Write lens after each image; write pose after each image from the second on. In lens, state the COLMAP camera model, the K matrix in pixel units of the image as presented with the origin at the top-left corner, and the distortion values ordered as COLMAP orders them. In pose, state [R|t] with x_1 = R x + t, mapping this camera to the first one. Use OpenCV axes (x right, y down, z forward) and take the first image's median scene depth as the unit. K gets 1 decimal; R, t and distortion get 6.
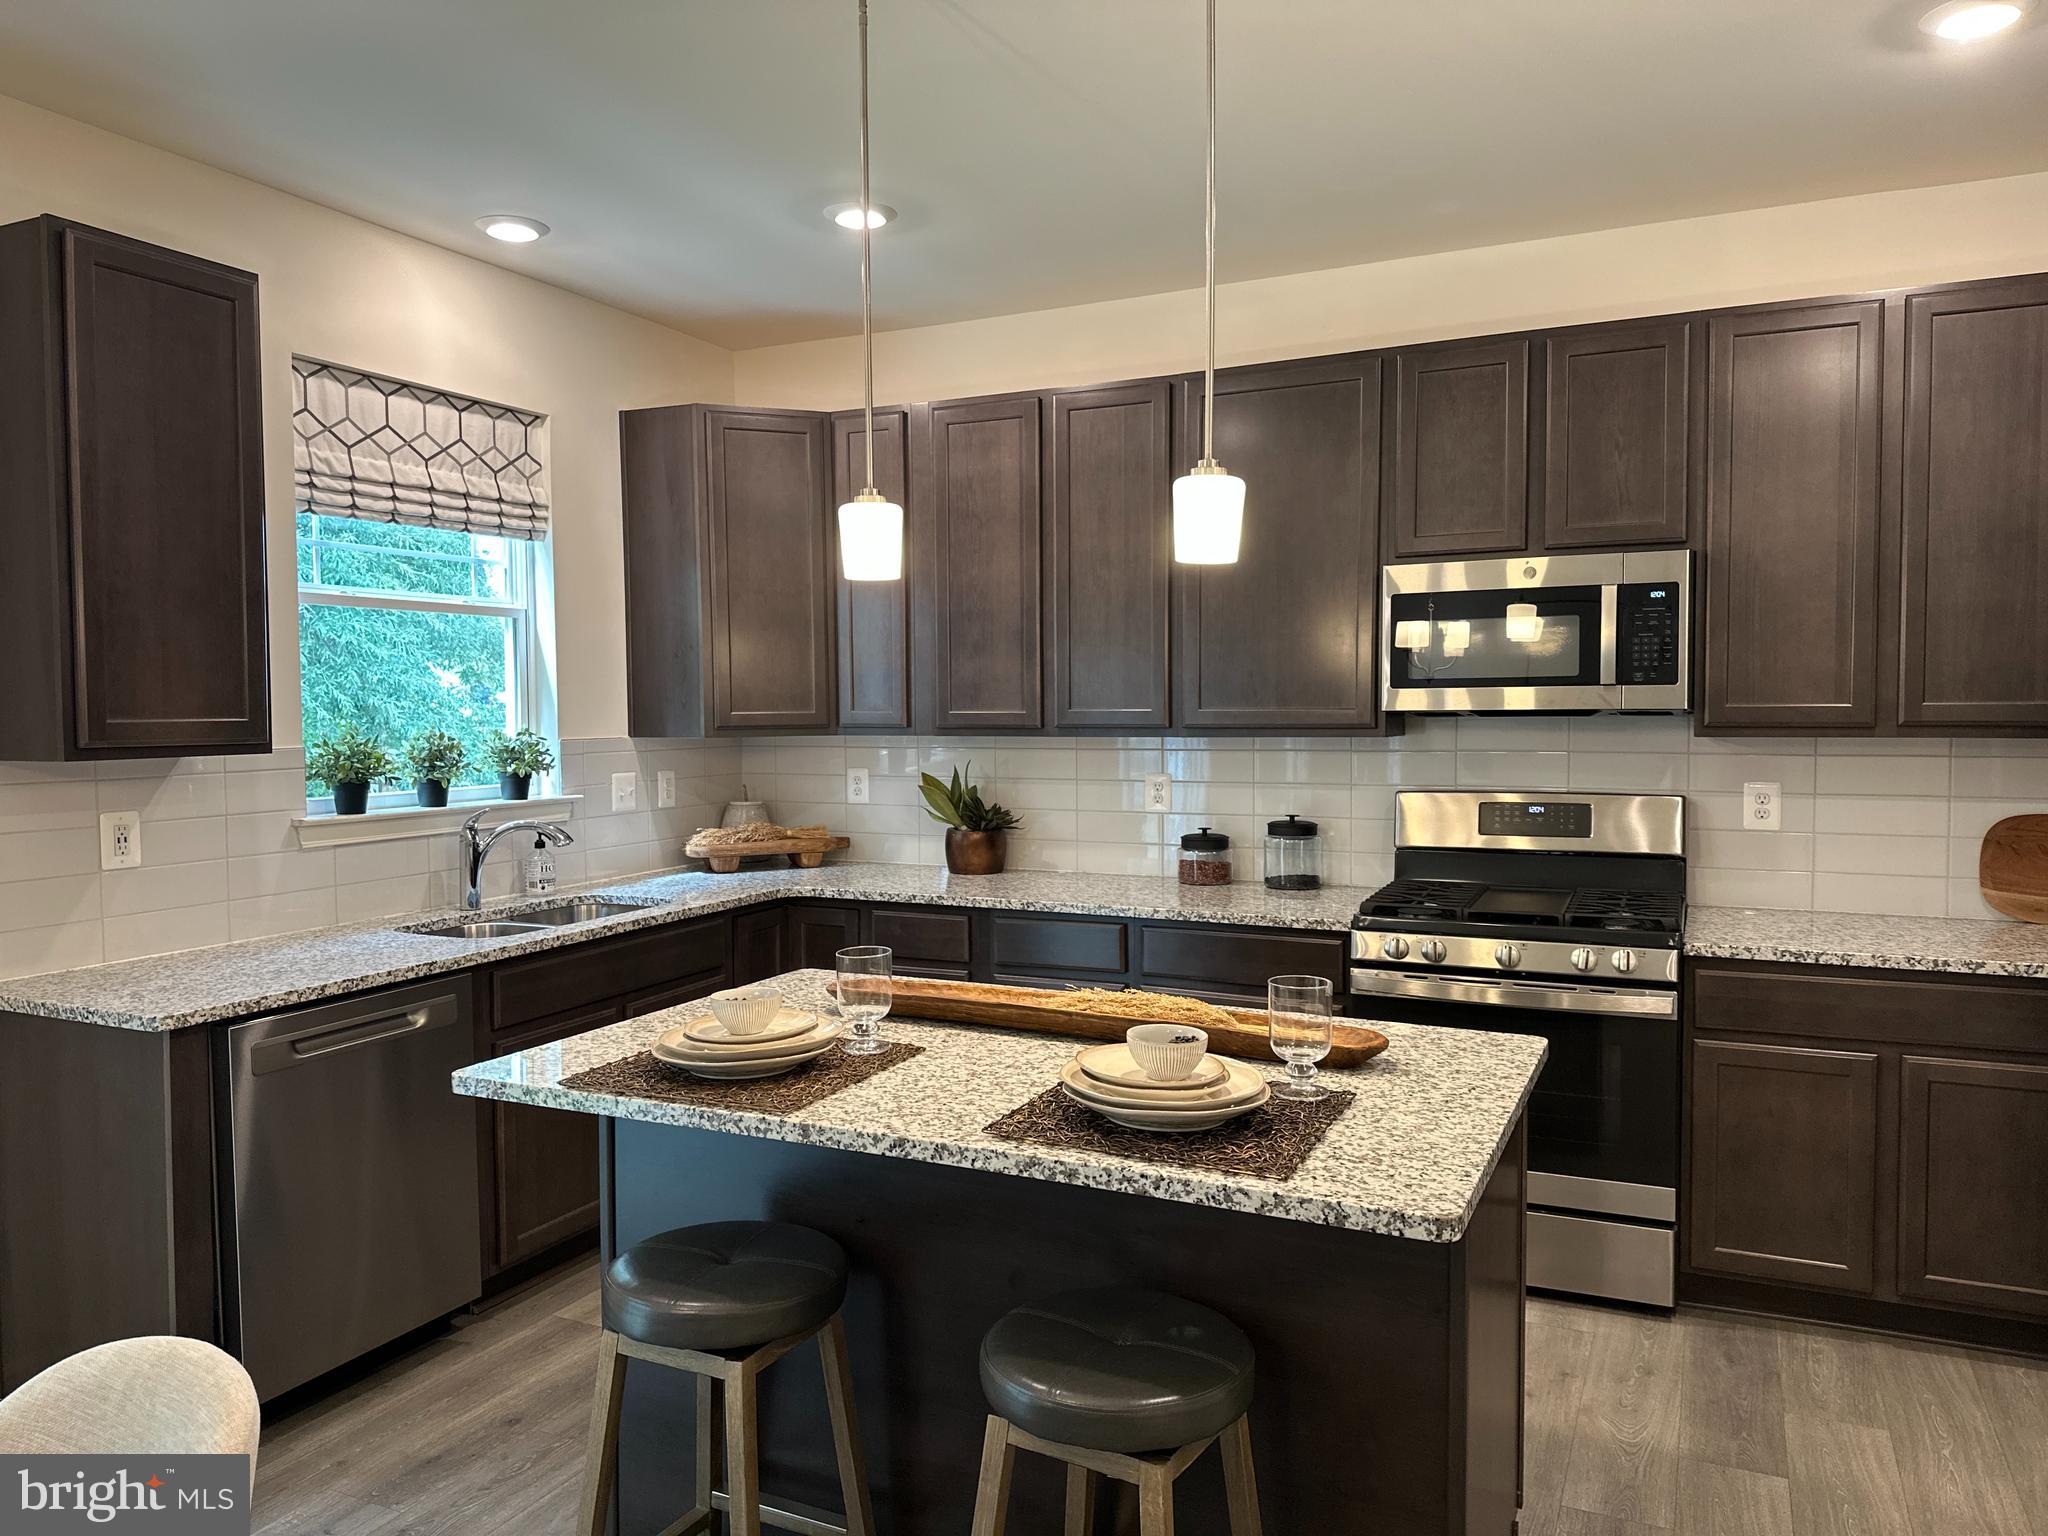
lens RADIAL K [[1434.8, 0, 1031.1], [0, 1434.8, 759.8], [0, 0, 1]] dist [0.067460, -0.065468]
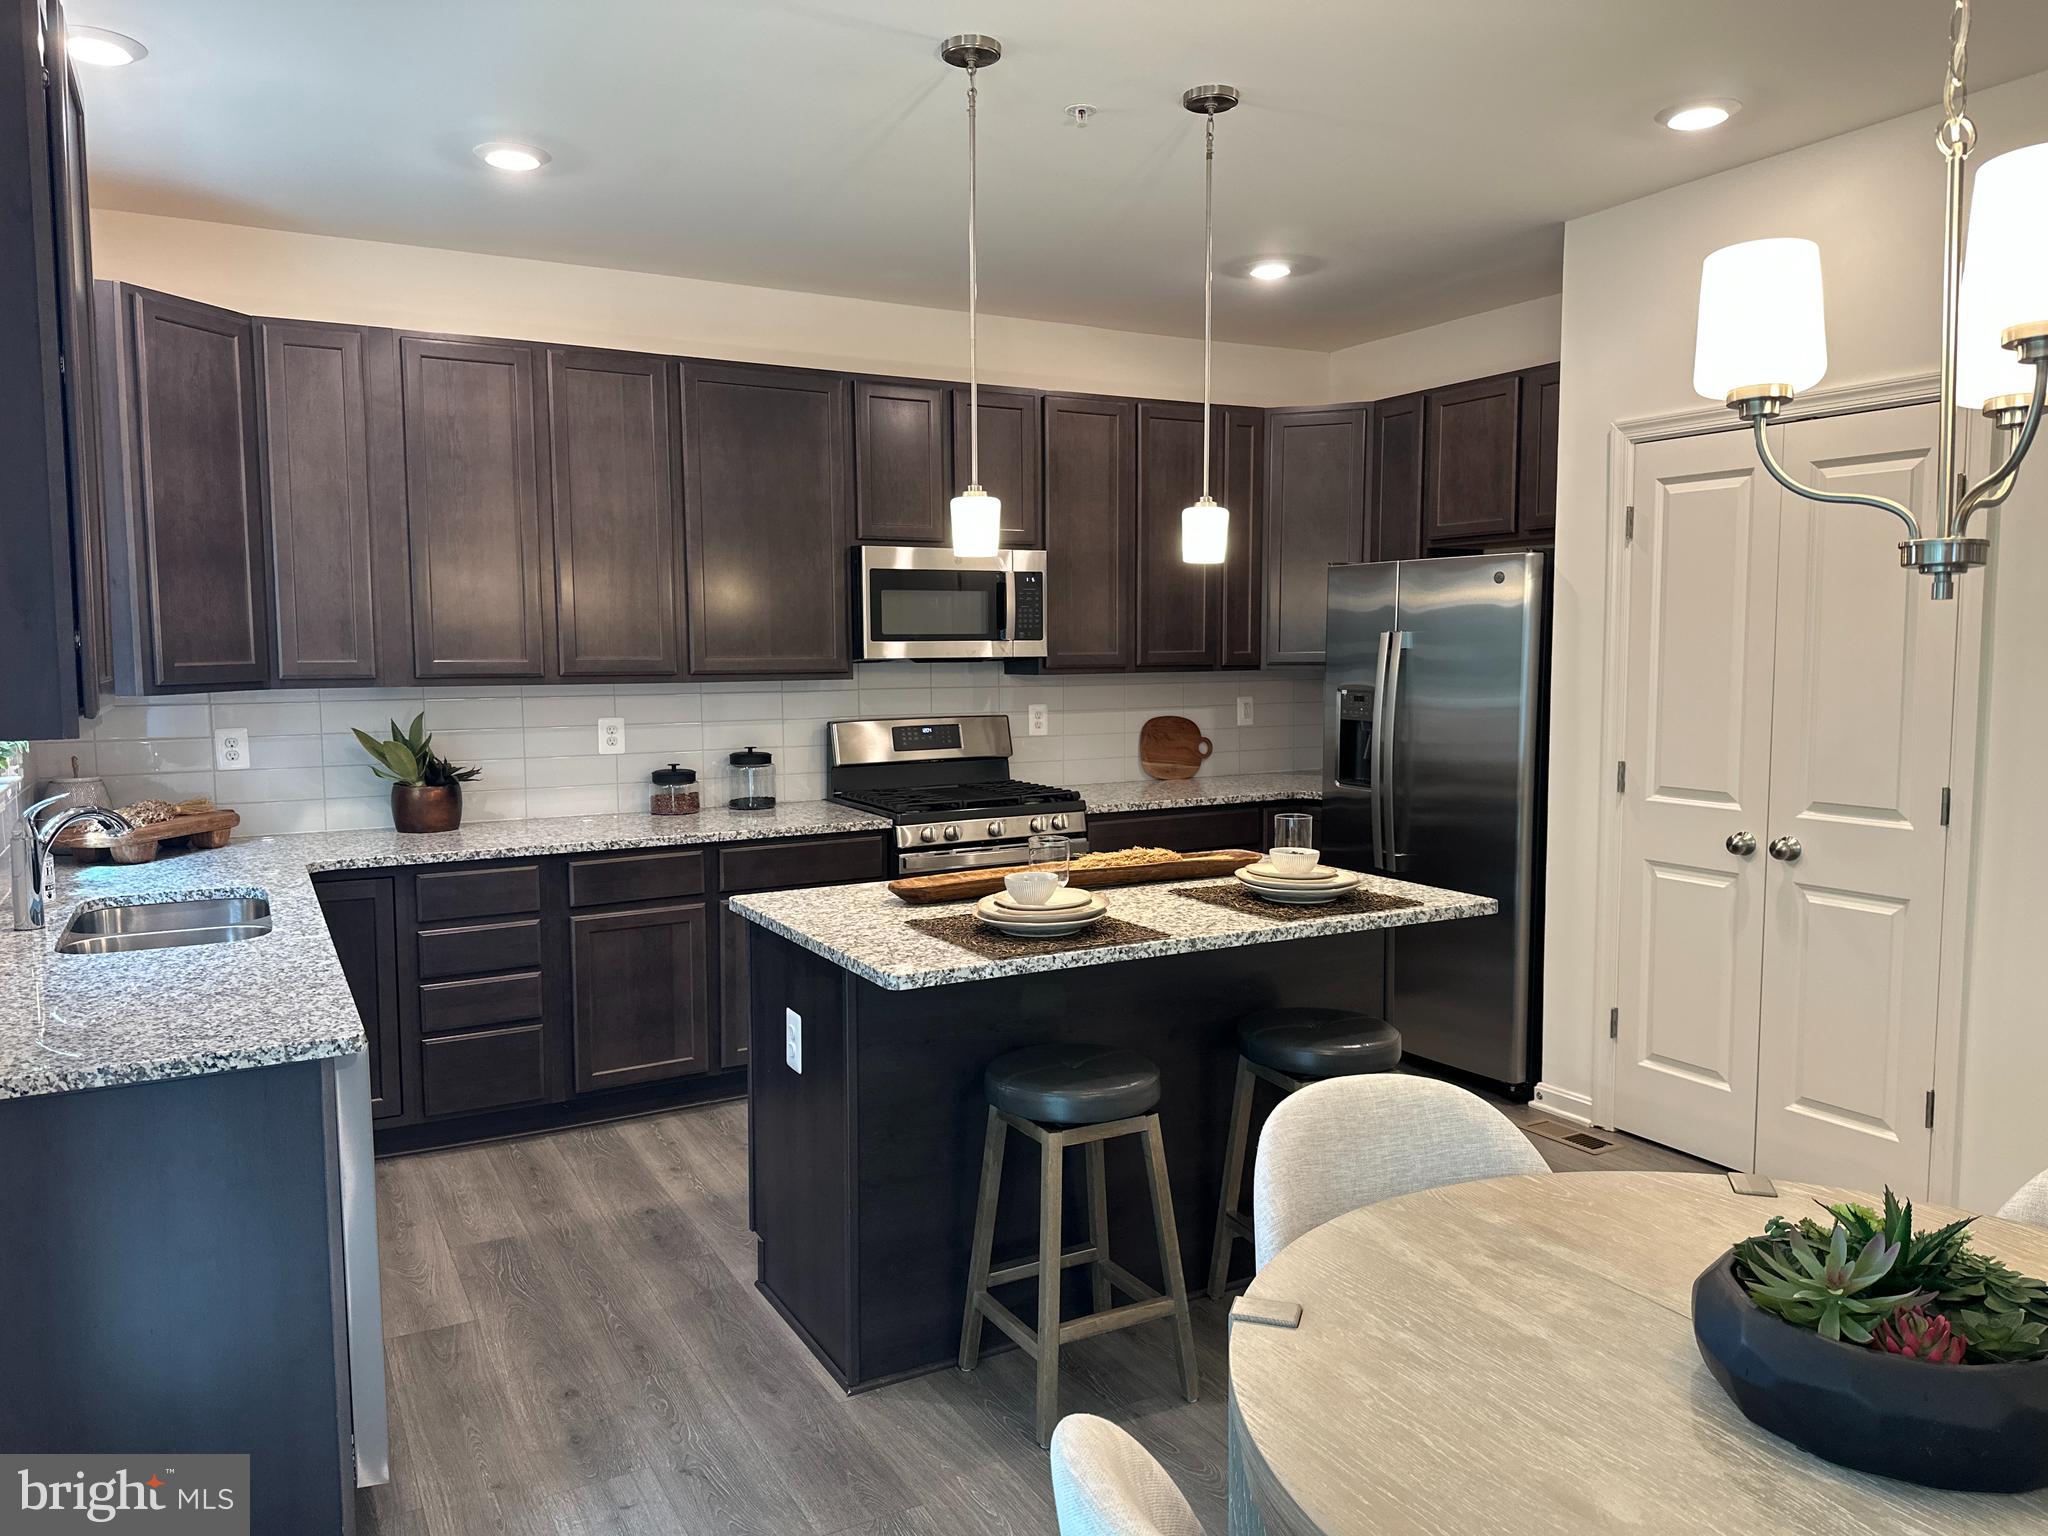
lens RADIAL K [[1434.8, 0, 1036.0], [0, 1434.8, 758.6], [0, 0, 1]] dist [0.067460, -0.065468]
pose [[0.575036, -0.063672, 0.815646, -0.733265], [0.034434, 0.997967, 0.053629, -0.008168], [-0.817403, -0.002753, 0.576060, 0.145296]]
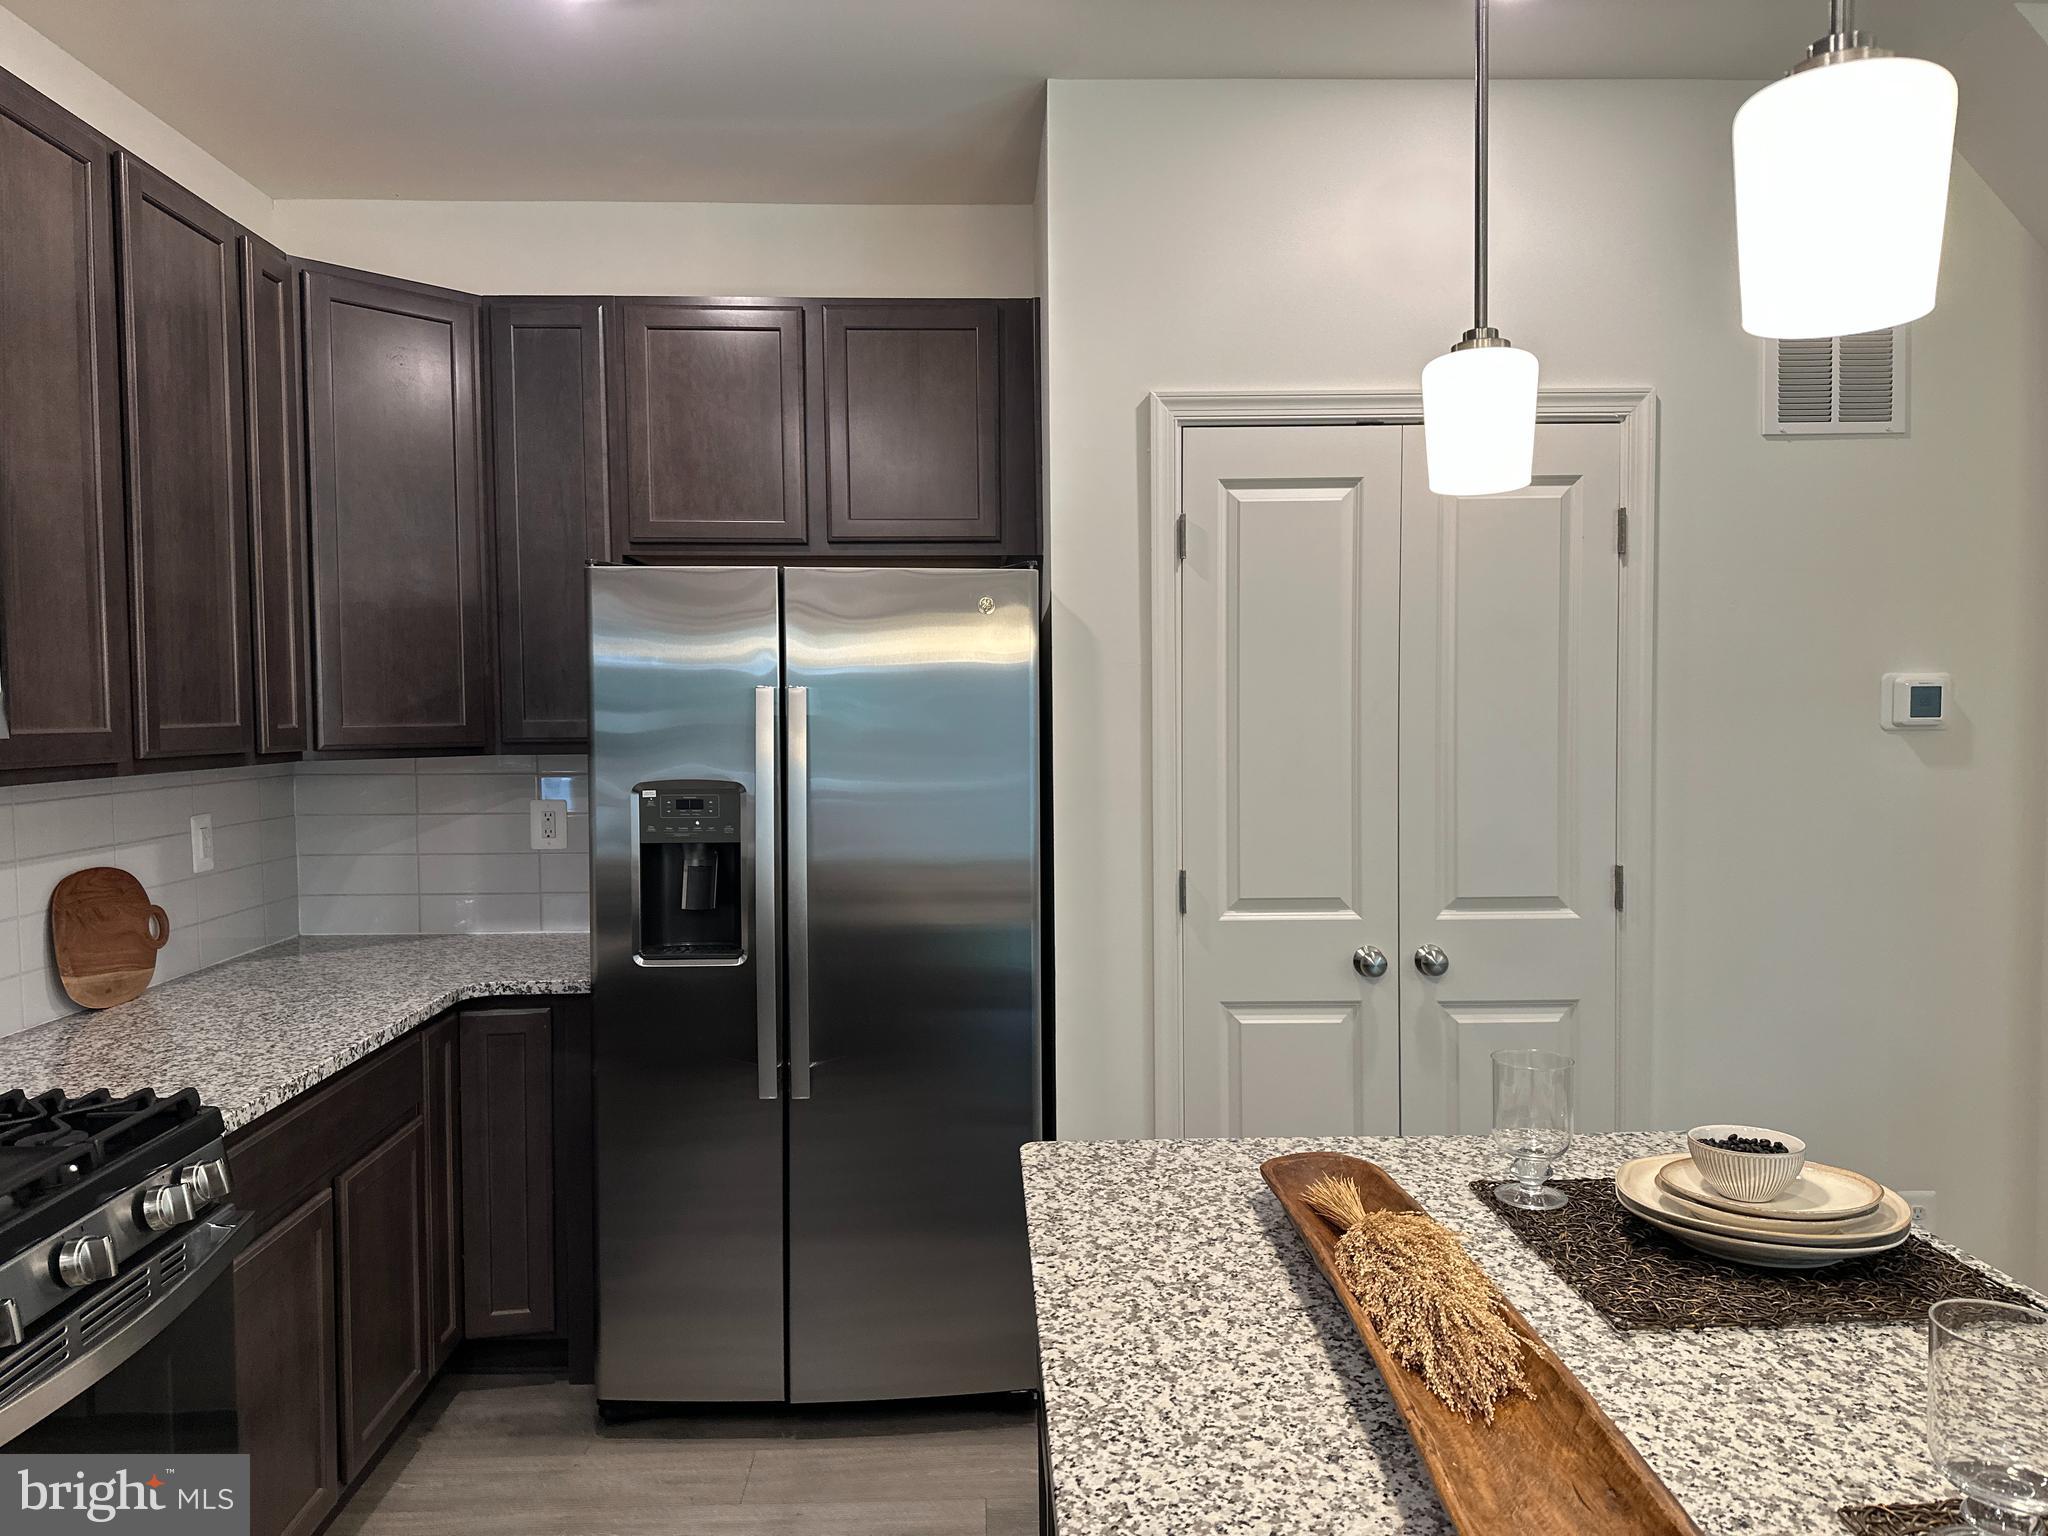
lens RADIAL K [[1434.8, 0, 1007.3], [0, 1434.8, 757.2], [0, 0, 1]] dist [0.067460, -0.065468]
pose [[-0.452203, -0.022036, 0.891643, -0.212661], [0.046827, 0.997729, 0.048406, -0.035286], [-0.890685, 0.063642, -0.450145, 0.864943]]
